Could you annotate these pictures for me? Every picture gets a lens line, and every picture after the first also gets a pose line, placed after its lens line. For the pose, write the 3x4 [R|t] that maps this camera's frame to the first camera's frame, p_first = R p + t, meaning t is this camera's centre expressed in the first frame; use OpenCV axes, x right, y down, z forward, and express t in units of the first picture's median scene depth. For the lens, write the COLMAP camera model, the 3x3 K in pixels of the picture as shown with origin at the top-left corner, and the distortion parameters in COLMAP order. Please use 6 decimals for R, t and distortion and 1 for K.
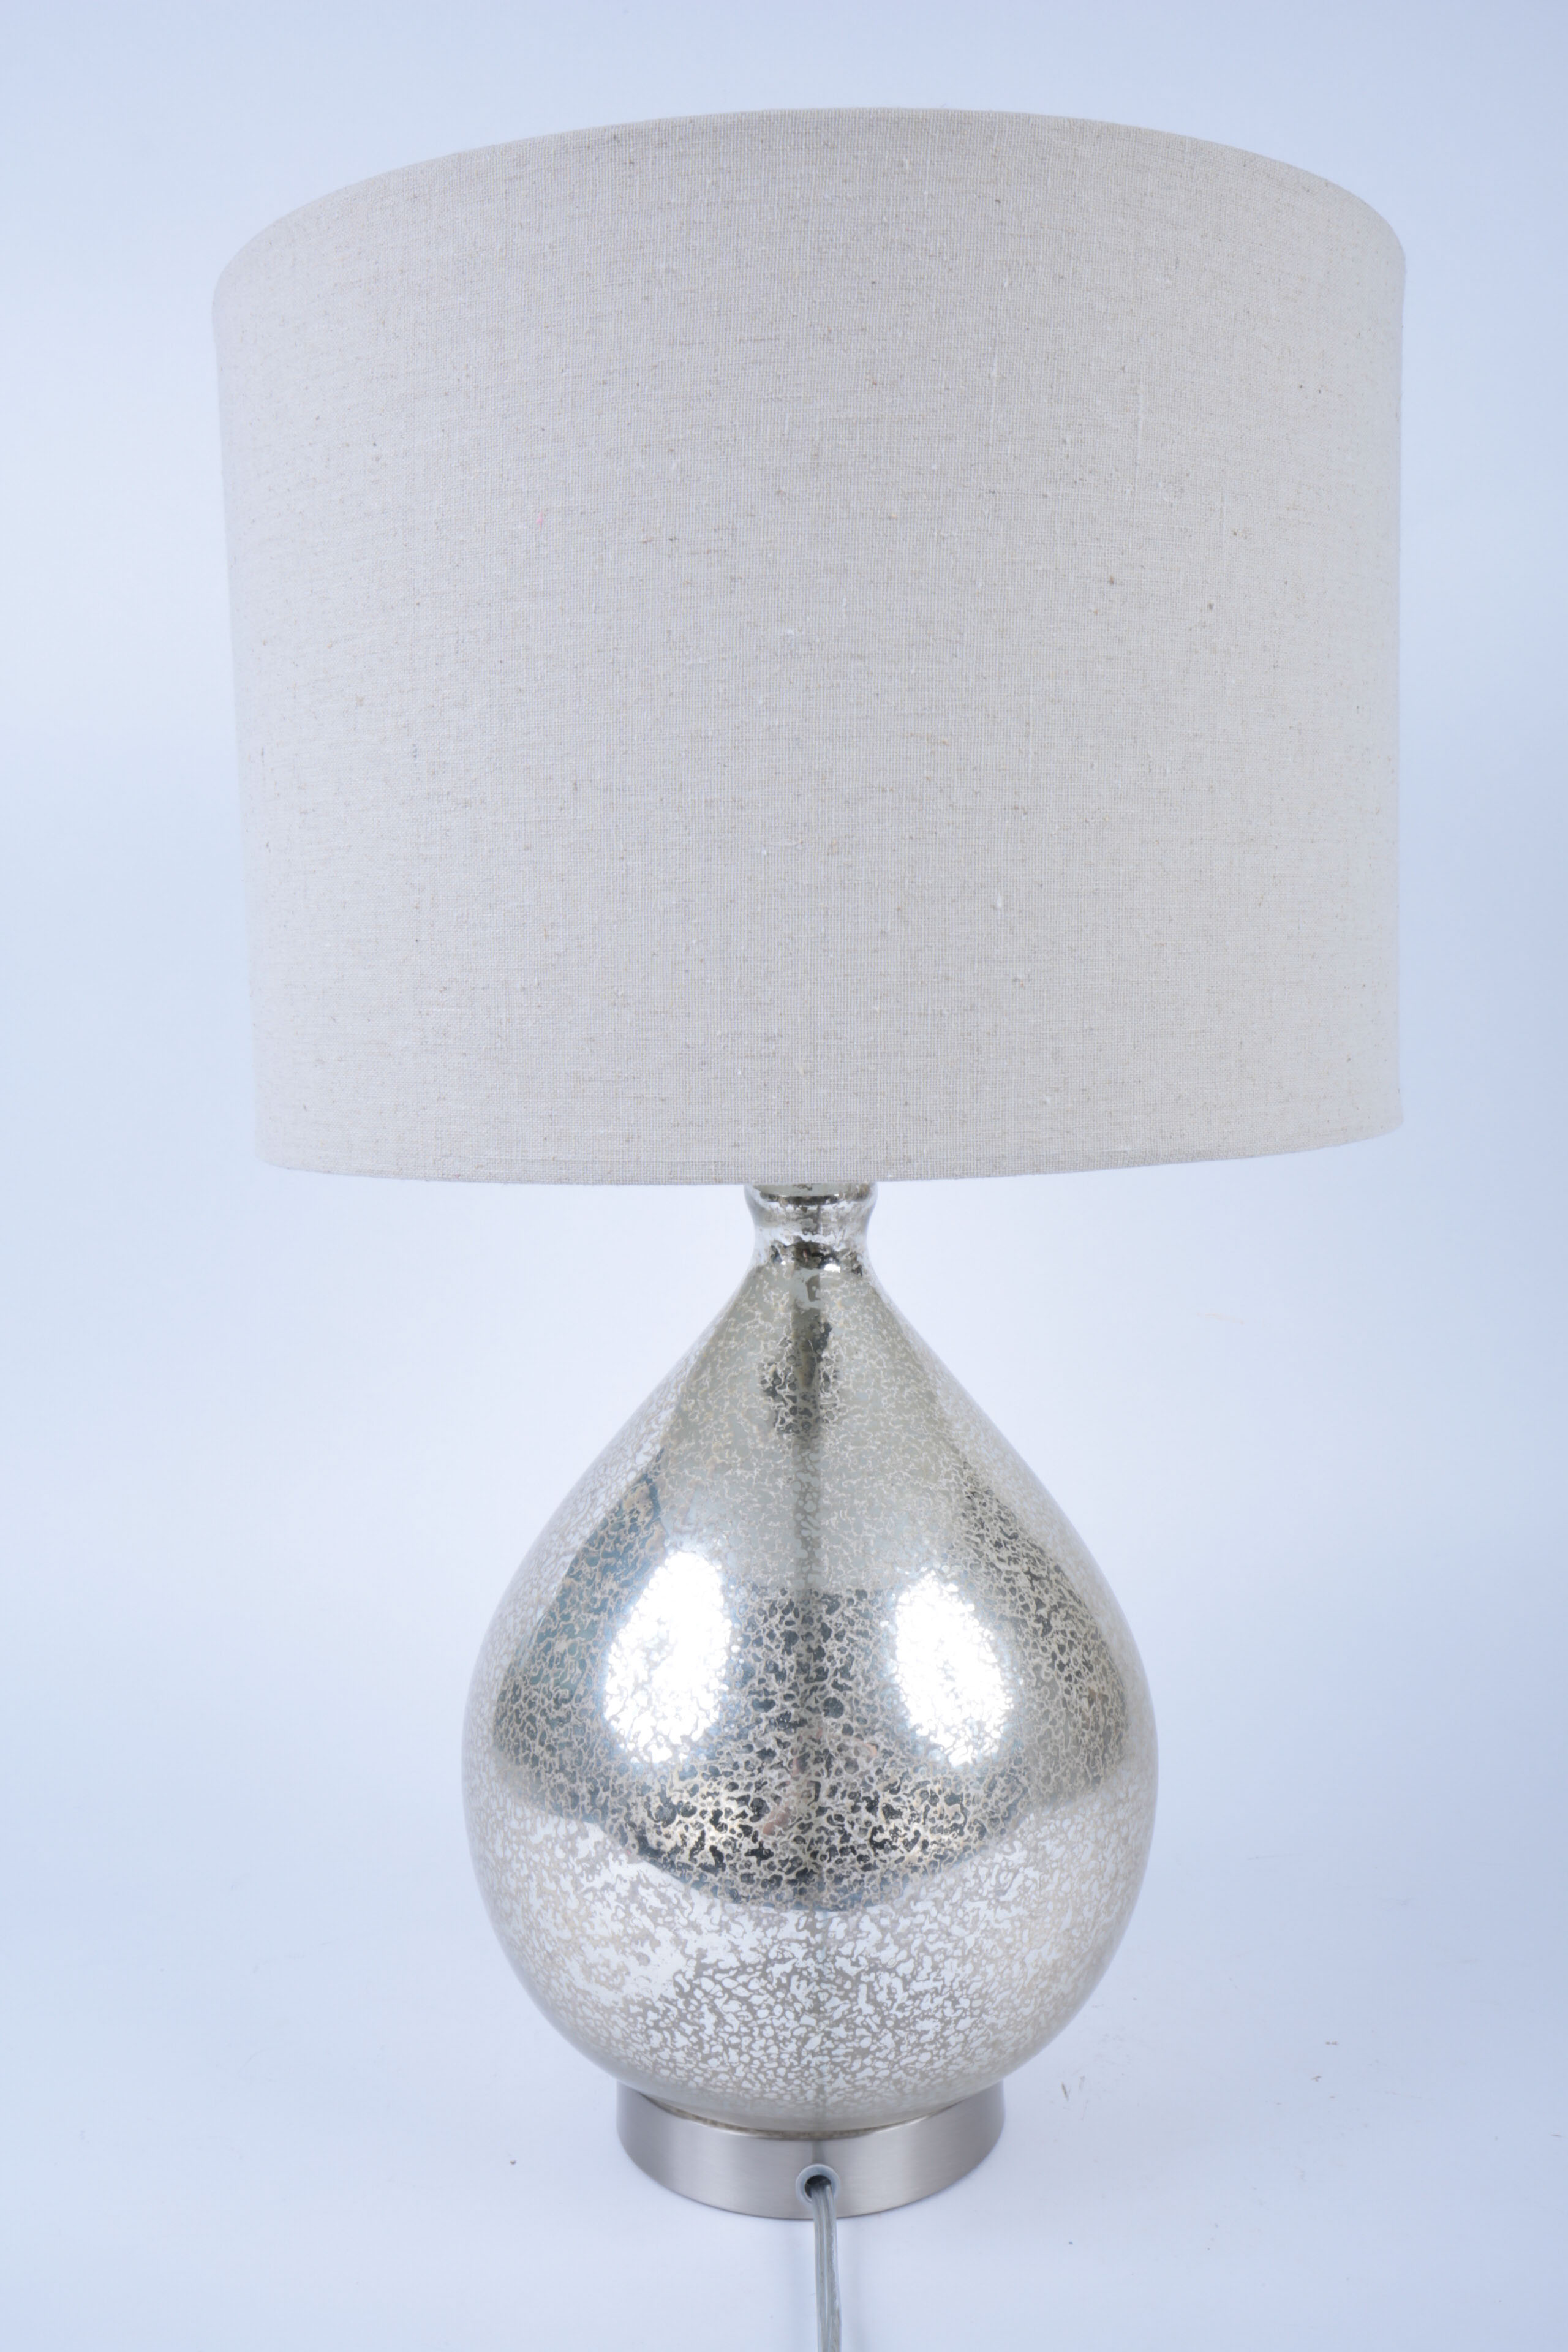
lens RADIAL K [[2553.8, 0, 783.4], [0, 2553.8, 1186.6], [0, 0, 1]] dist [0.036655, 0.000000]
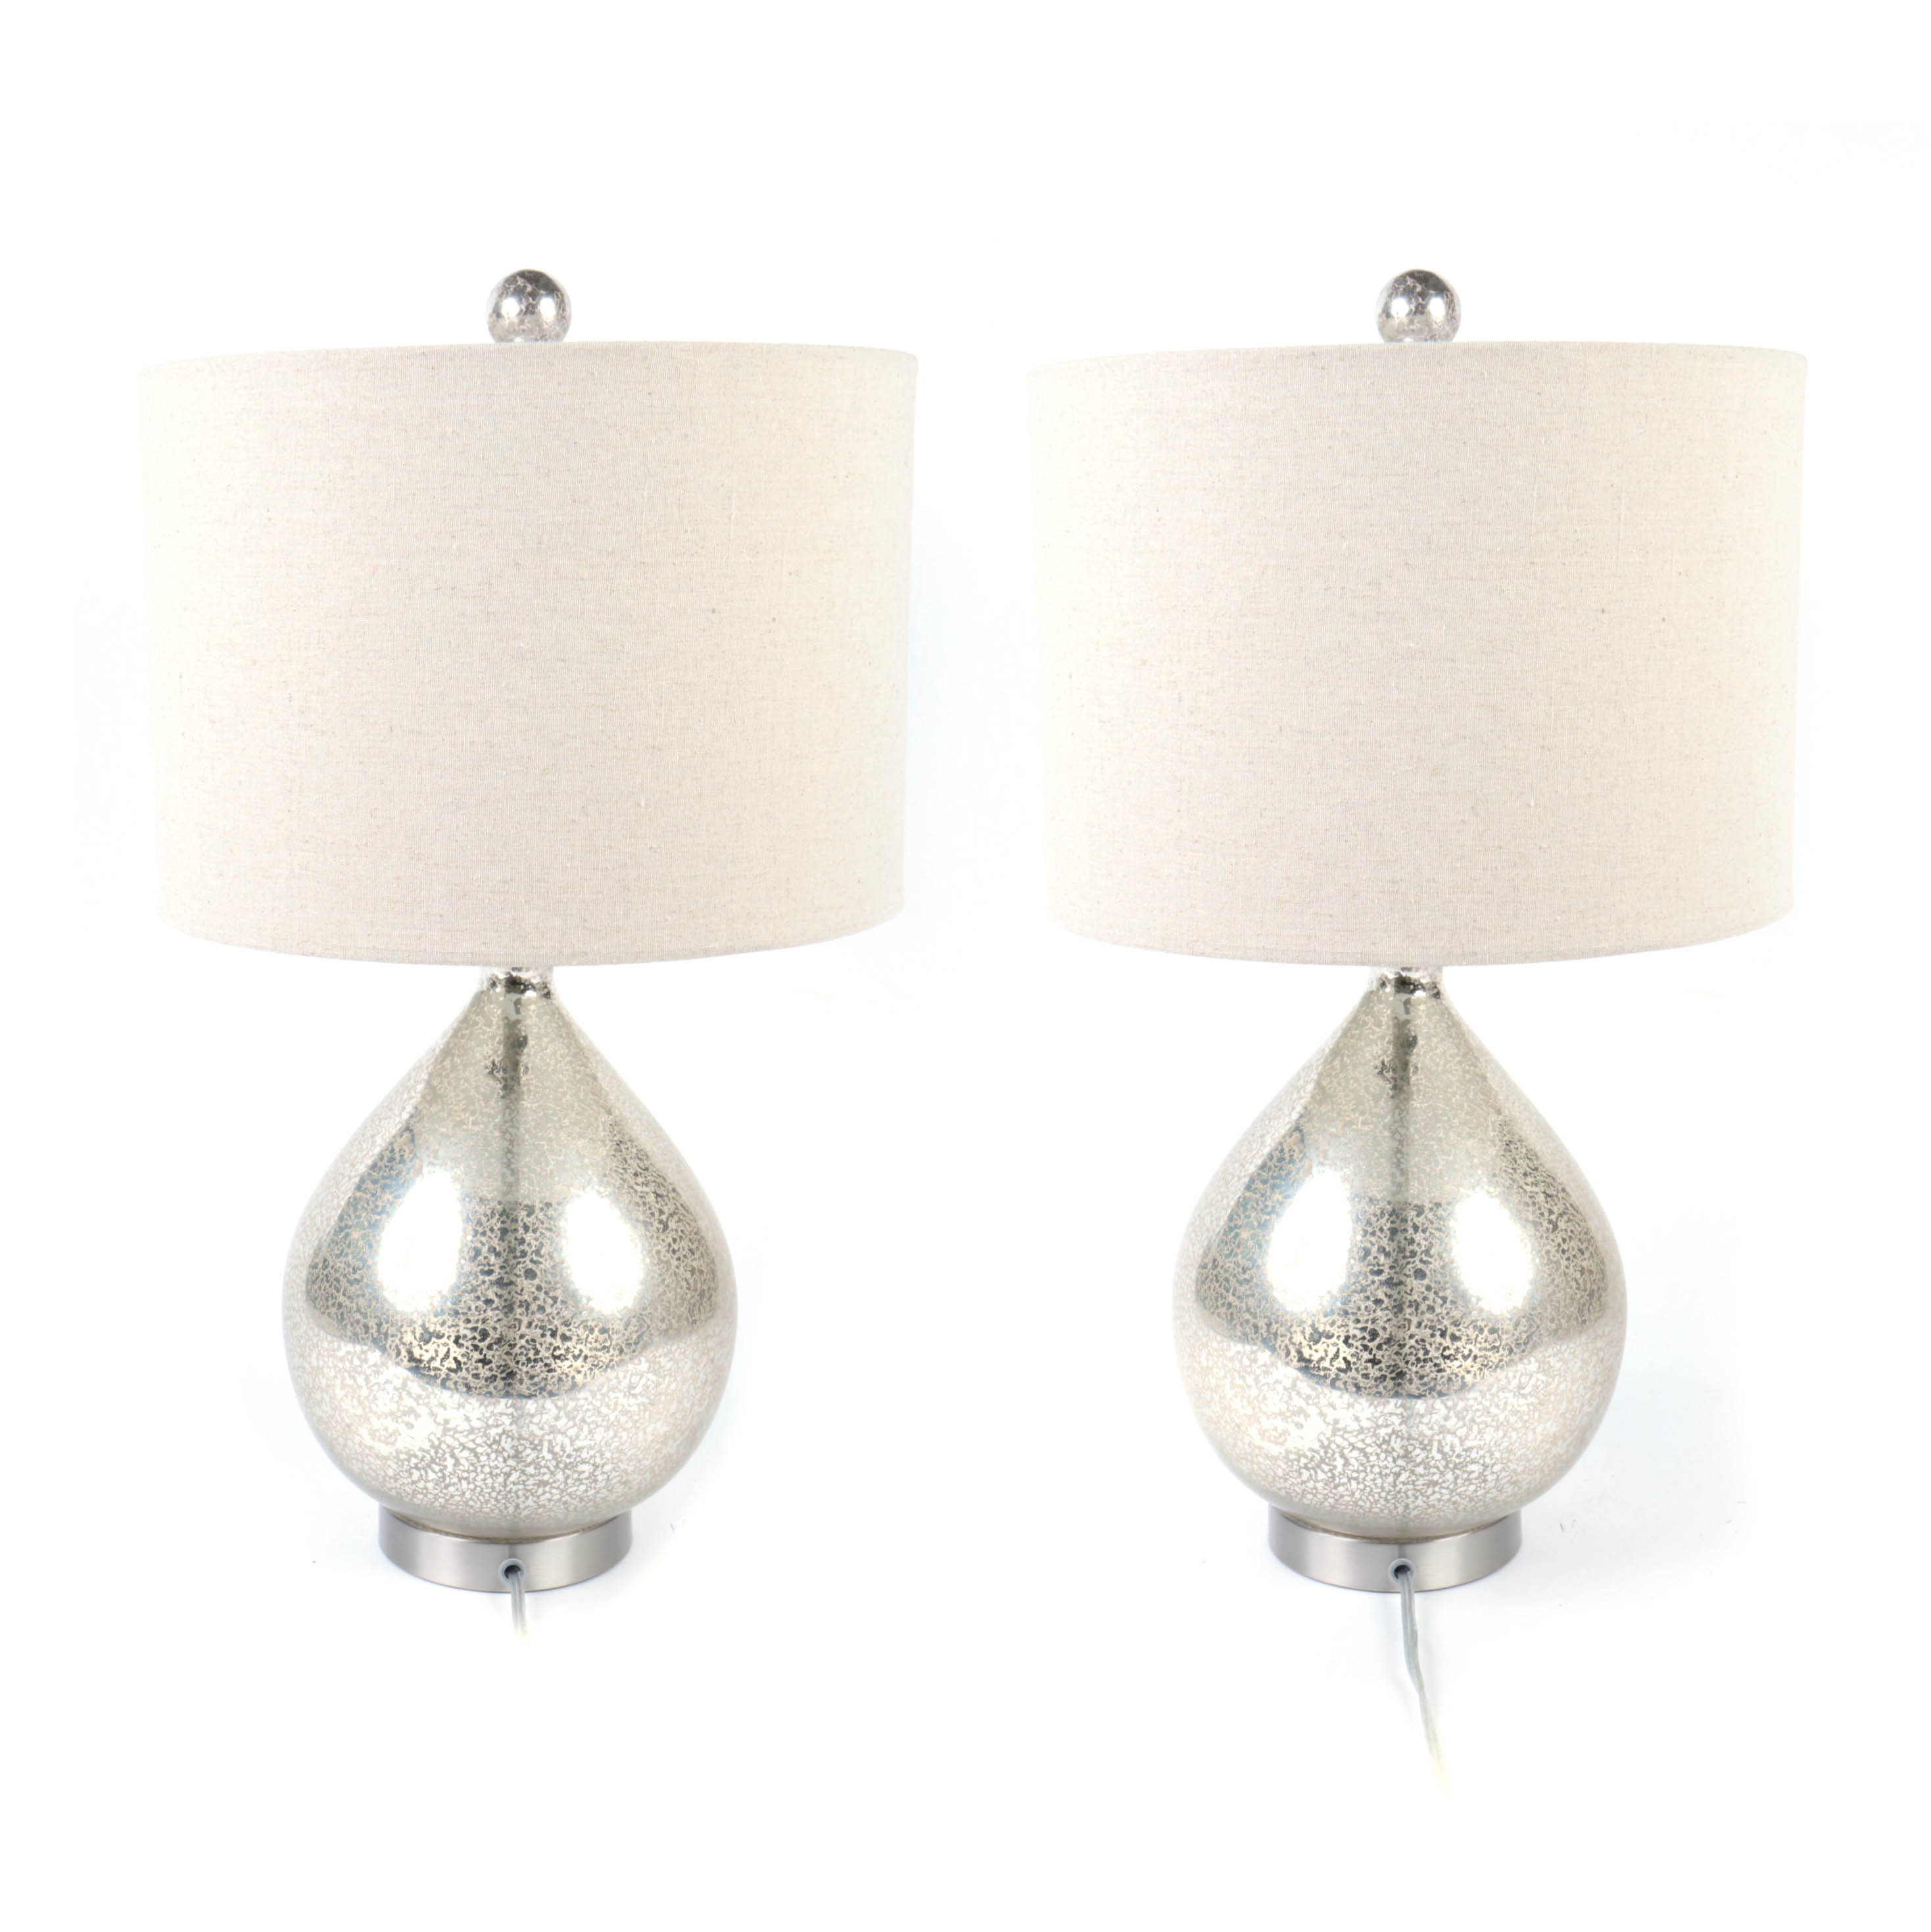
lens RADIAL K [[5206.2, 0, 967.1], [0, 5206.2, 964.7], [0, 0, 1]] dist [-0.032935, 0.000000]
pose [[0.999372, 0.012130, -0.033302, -0.157099], [-0.008074, 0.992823, 0.119322, -0.374656], [0.034510, -0.118978, 0.992297, -2.215781]]
